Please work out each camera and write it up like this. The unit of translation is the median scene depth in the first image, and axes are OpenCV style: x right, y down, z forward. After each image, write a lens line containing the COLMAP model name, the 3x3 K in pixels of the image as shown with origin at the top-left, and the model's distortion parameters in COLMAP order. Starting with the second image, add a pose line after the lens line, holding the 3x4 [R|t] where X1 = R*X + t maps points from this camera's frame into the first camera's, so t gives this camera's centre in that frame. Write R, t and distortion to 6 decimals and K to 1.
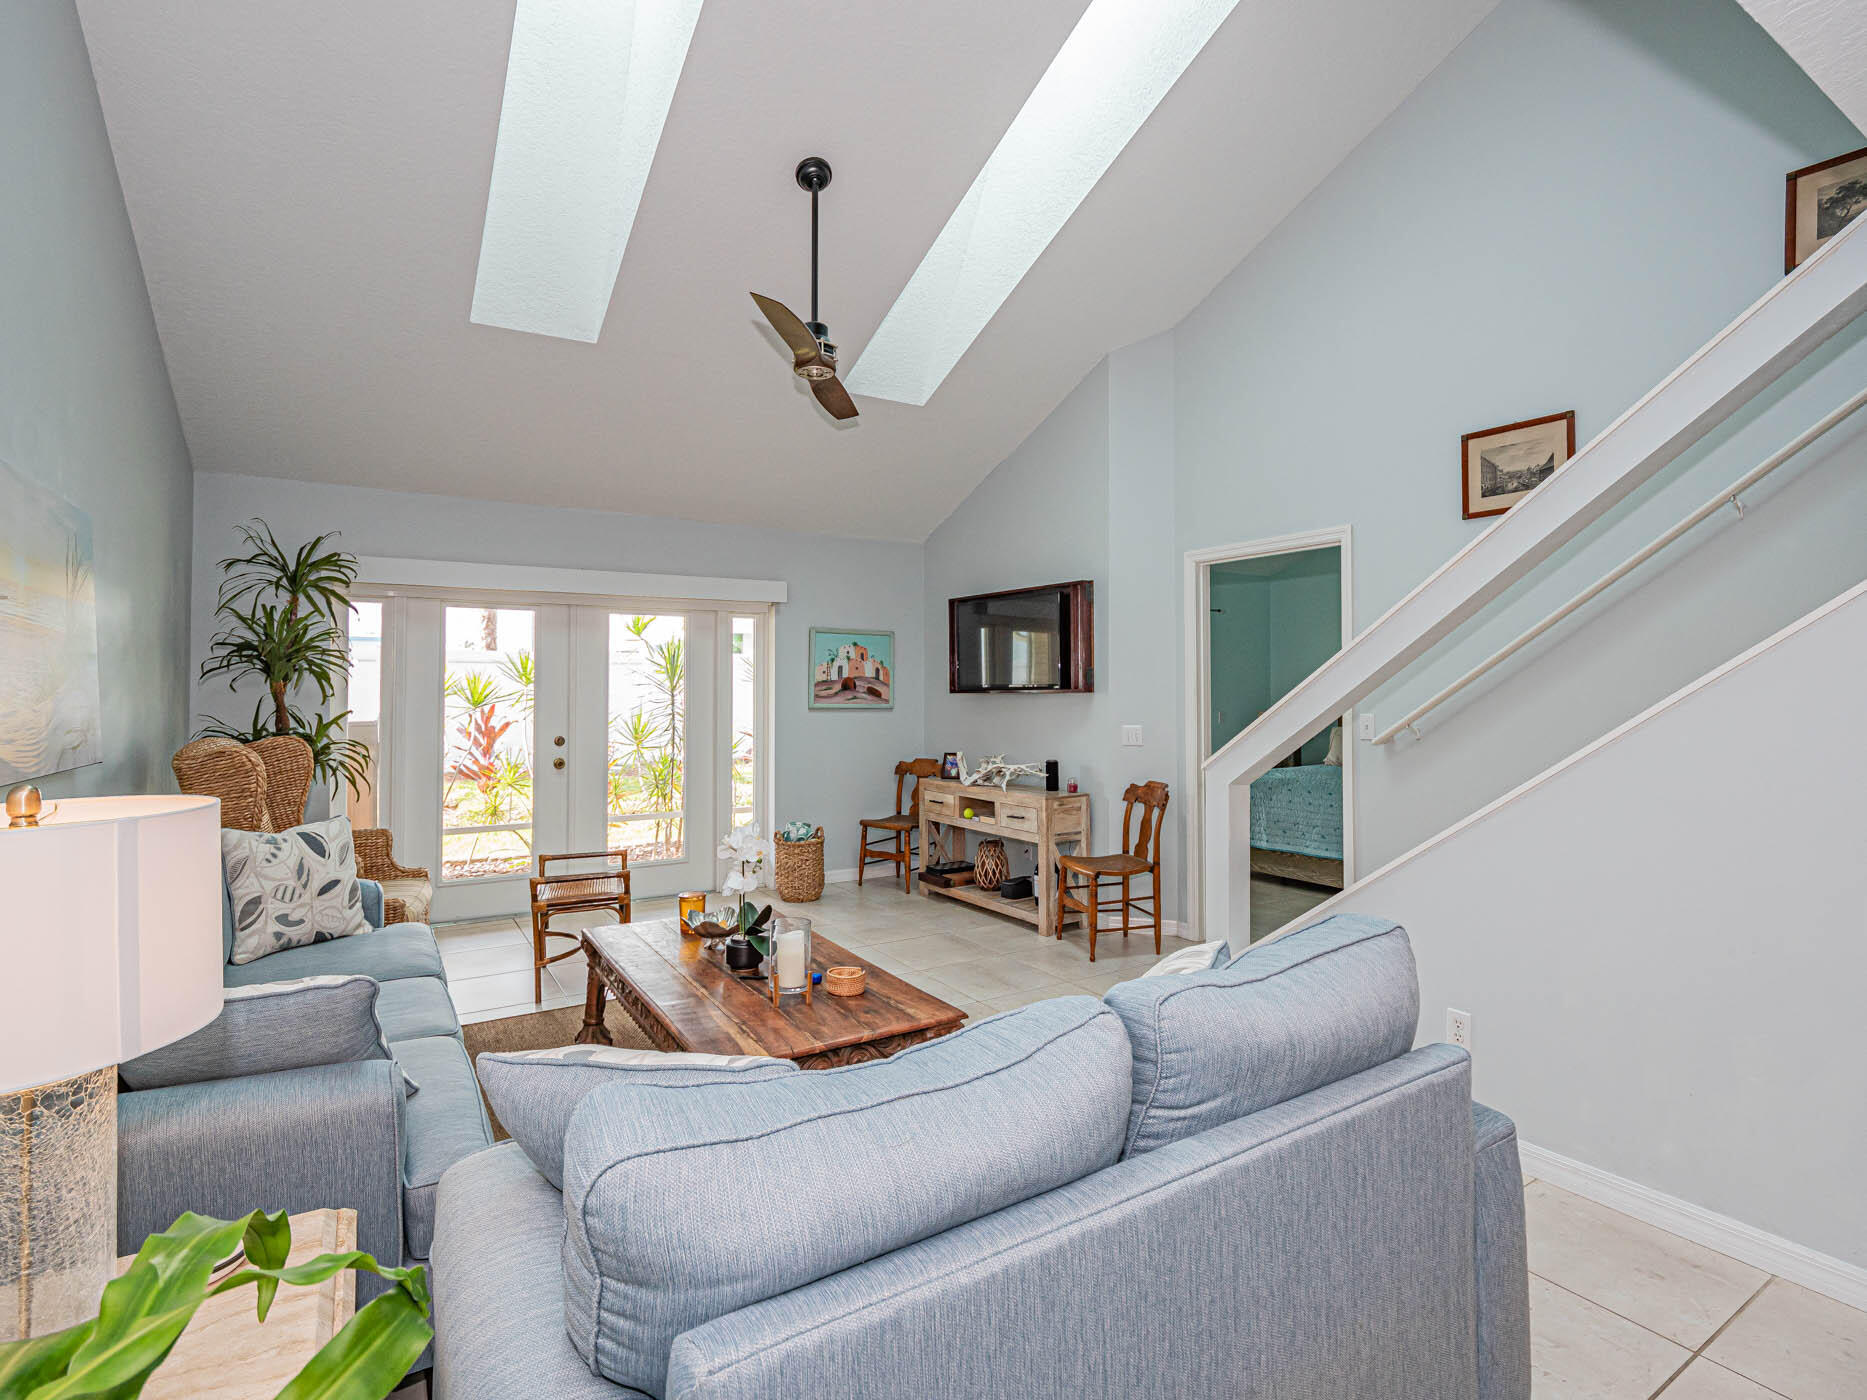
lens RADIAL K [[893.7, 0, 930.7], [0, 893.7, 671.8], [0, 0, 1]] dist [0.015041, -0.034264]
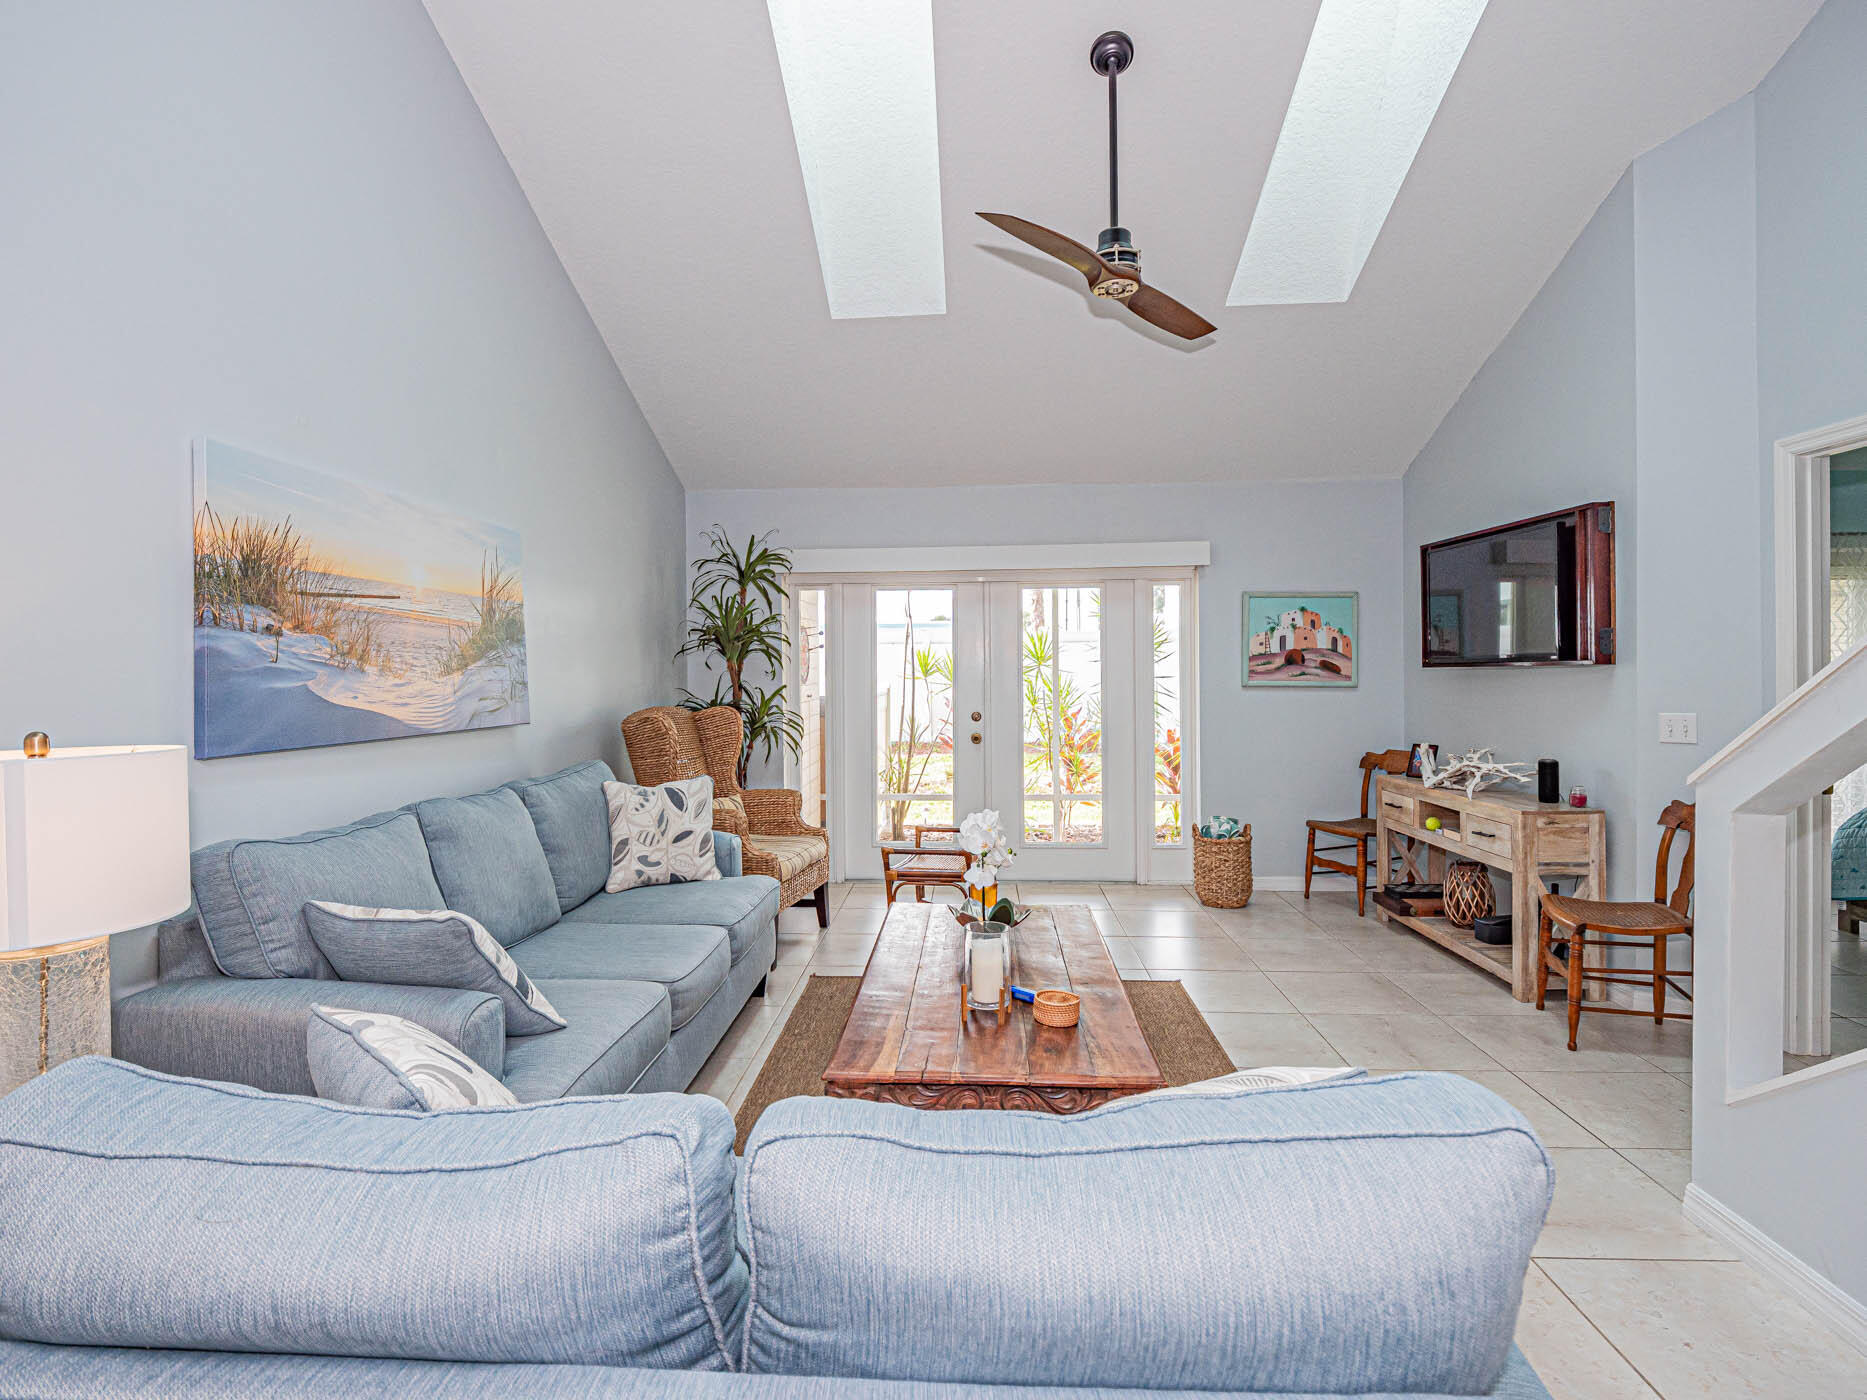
lens RADIAL K [[923.8, 0, 928.1], [0, 923.8, 673.2], [0, 0, 1]] dist [-0.000901, -0.013541]
pose [[0.819246, -0.002971, -0.573435, 0.153990], [0.017497, 0.999650, 0.019819, 0.006640], [0.573176, -0.026270, 0.819011, 0.117254]]
